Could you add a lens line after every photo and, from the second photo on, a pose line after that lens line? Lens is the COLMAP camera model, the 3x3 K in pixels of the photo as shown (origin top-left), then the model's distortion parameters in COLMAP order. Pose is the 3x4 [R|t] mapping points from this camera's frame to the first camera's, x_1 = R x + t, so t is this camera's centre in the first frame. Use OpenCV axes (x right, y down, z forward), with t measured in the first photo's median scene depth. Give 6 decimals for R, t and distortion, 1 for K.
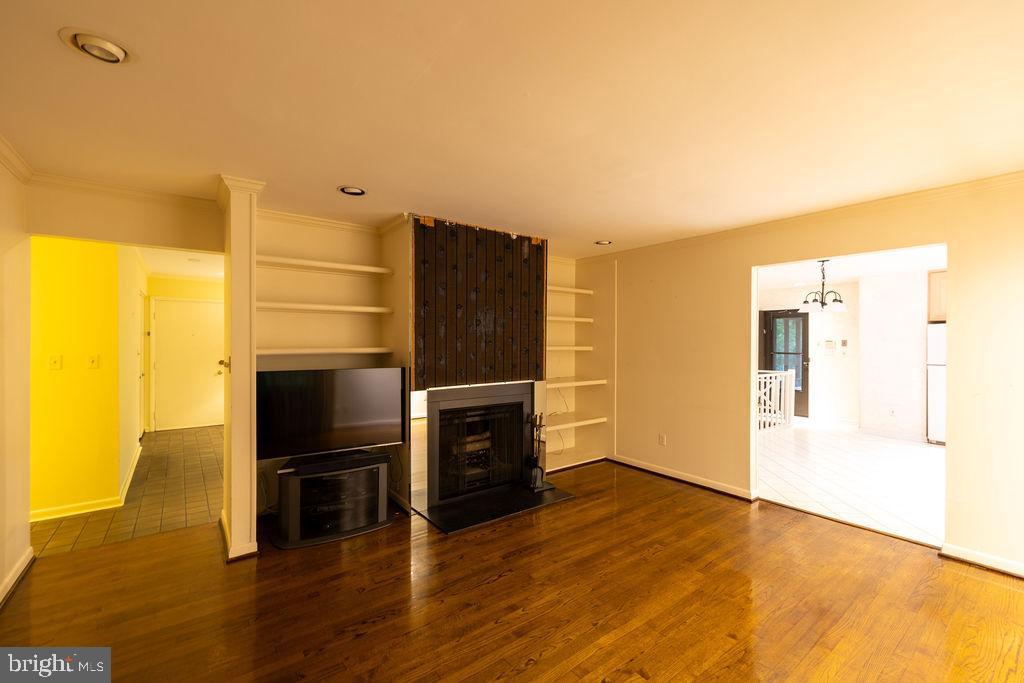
lens RADIAL K [[434.1, 0, 512.0], [0, 434.1, 341.5], [0, 0, 1]] dist [-0.000600, -0.000142]
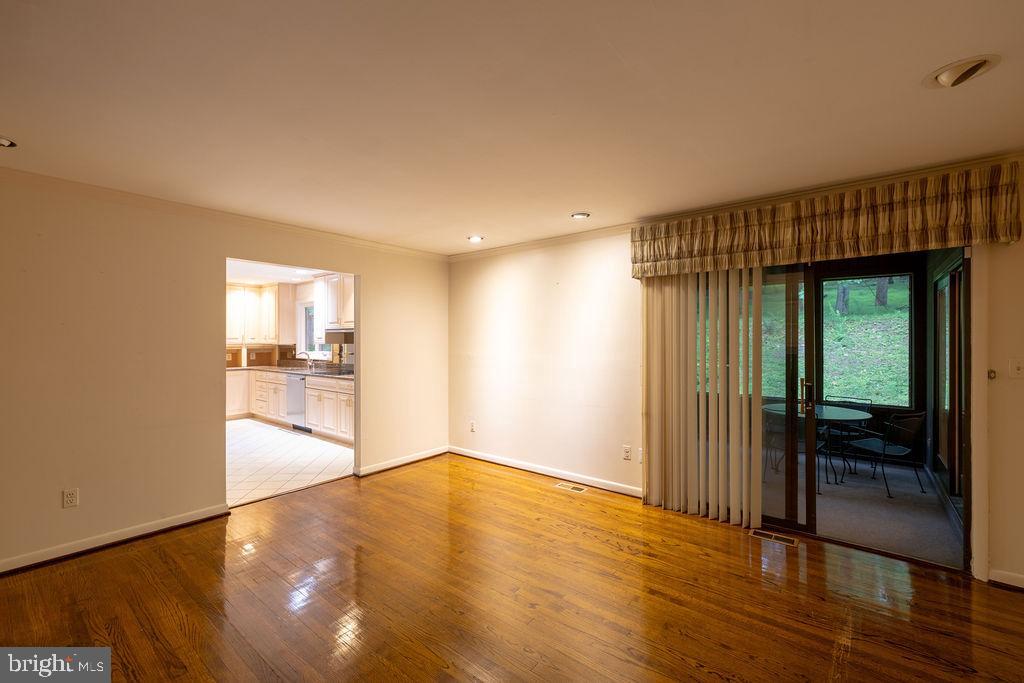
lens RADIAL K [[434.1, 0, 512.0], [0, 434.1, 341.5], [0, 0, 1]] dist [-0.000600, -0.000142]
pose [[-0.239846, -0.009337, 0.970766, -0.445790], [0.005542, 0.999924, 0.010986, 0.002693], [-0.970795, 0.008015, -0.239777, 0.612239]]
